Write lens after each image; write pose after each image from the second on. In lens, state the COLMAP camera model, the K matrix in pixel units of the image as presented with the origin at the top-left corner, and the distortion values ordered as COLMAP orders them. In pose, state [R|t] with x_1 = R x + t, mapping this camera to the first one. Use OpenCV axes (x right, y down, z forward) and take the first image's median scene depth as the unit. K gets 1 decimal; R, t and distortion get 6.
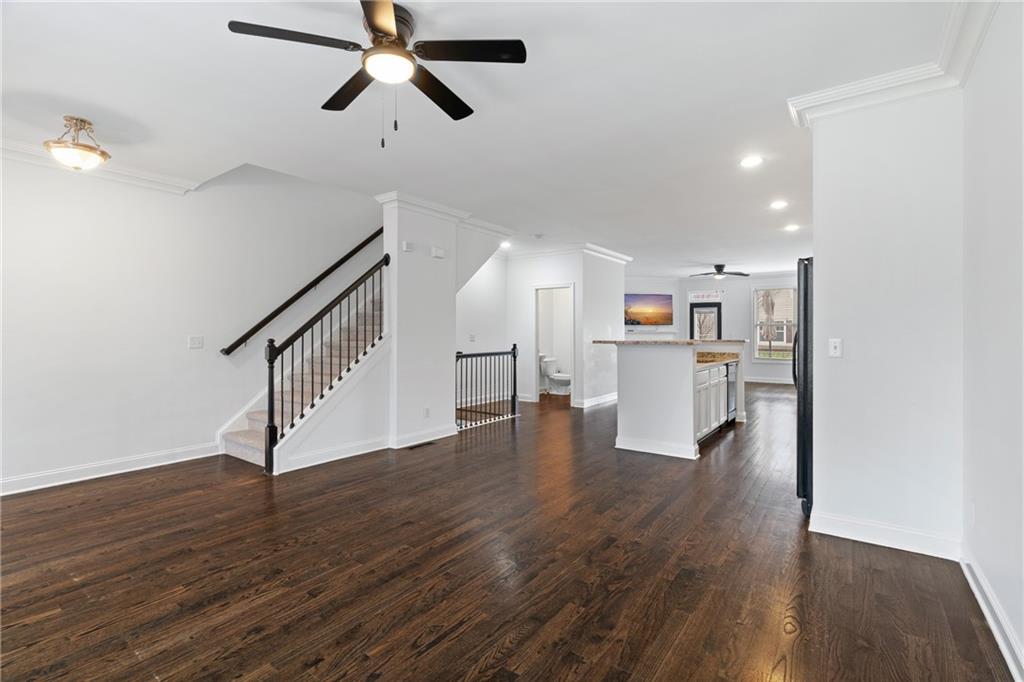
lens RADIAL K [[465.2, 0, 512.0], [0, 465.2, 341.0], [0, 0, 1]] dist [-0.004644, 0.001173]
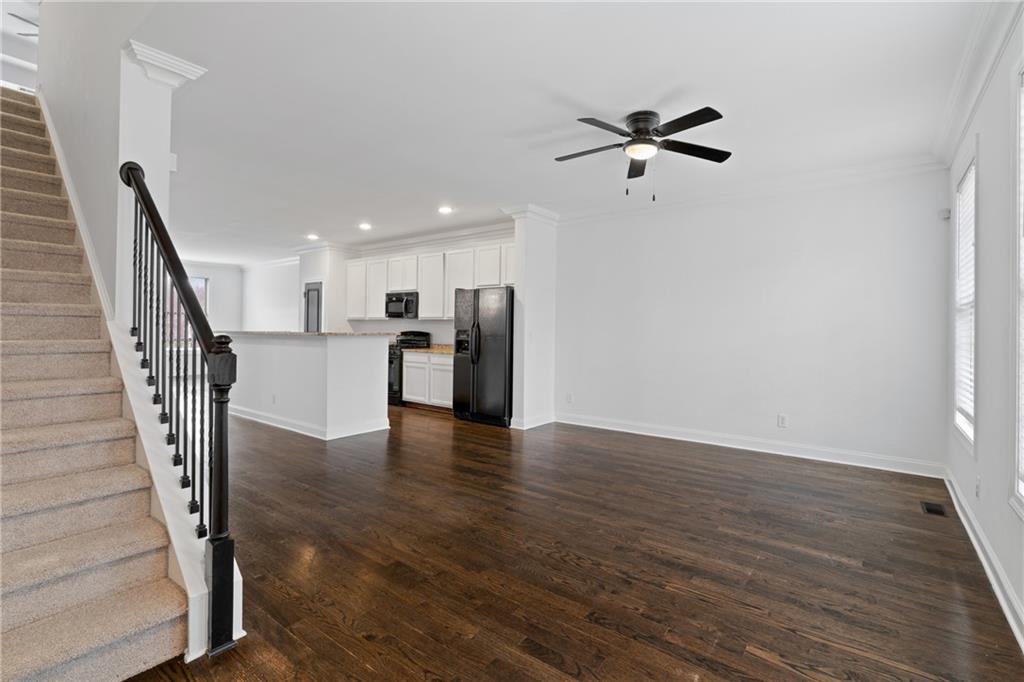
lens RADIAL K [[472.8, 0, 510.3], [0, 472.8, 328.1], [0, 0, 1]] dist [-0.011171, -0.000299]
pose [[0.028356, 0.001290, 0.999597, -0.782106], [0.004189, 0.999990, -0.001409, -0.005759], [-0.999589, 0.004228, 0.028350, 0.594487]]
